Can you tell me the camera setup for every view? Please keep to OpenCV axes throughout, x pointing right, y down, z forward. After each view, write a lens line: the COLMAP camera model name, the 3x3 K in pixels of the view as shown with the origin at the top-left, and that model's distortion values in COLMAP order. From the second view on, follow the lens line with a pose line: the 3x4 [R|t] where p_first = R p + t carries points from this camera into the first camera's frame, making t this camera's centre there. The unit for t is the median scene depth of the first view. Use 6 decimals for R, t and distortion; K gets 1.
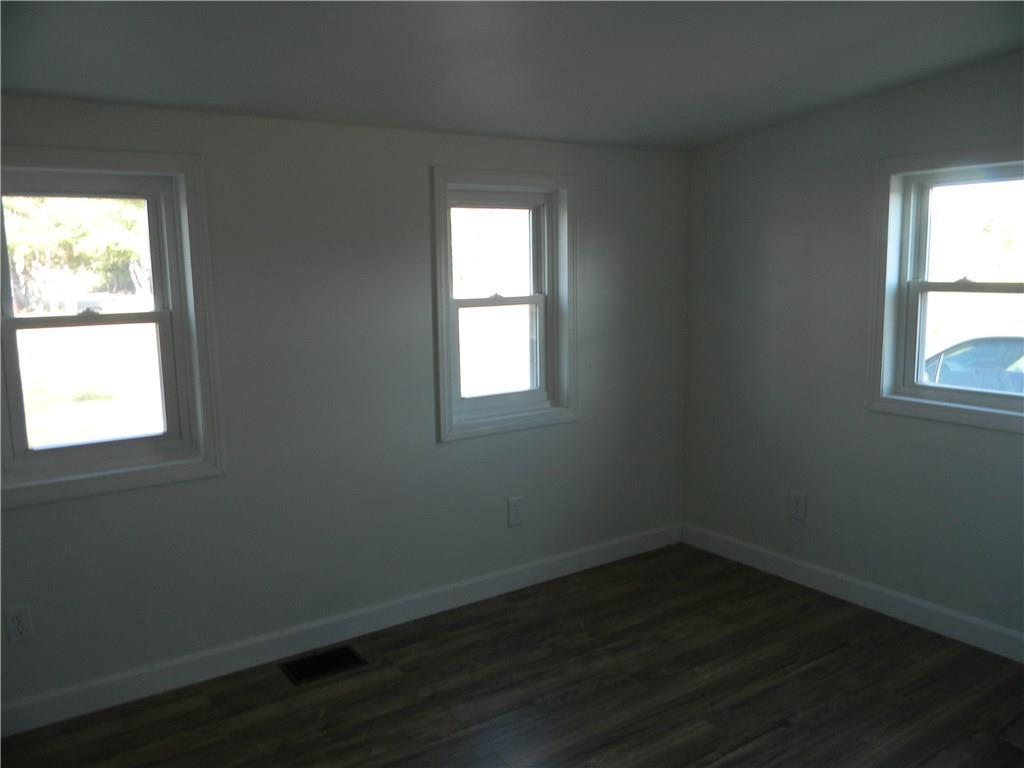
lens RADIAL K [[811.9, 0, 509.1], [0, 811.9, 378.1], [0, 0, 1]] dist [-0.012679, -0.016570]
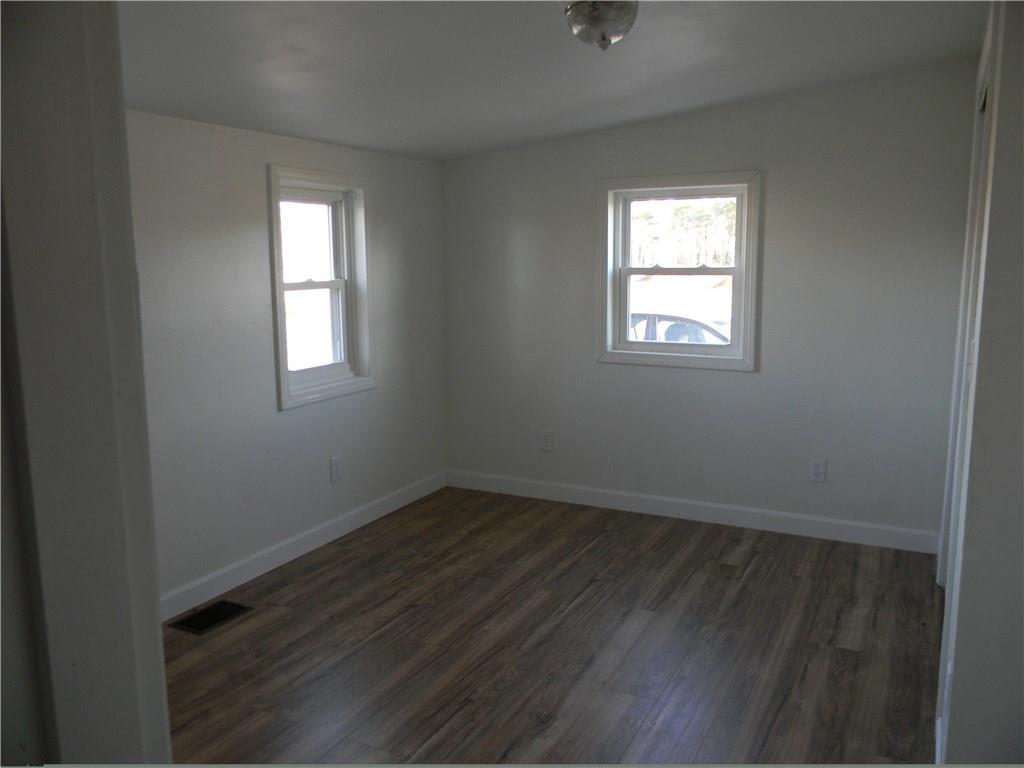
lens RADIAL K [[811.9, 0, 509.1], [0, 811.9, 378.1], [0, 0, 1]] dist [-0.012679, -0.016570]
pose [[0.879714, -0.059386, 0.471780, -0.342147], [0.058514, 0.998150, 0.016534, 0.035532], [-0.471889, 0.013061, 0.881561, -0.139418]]
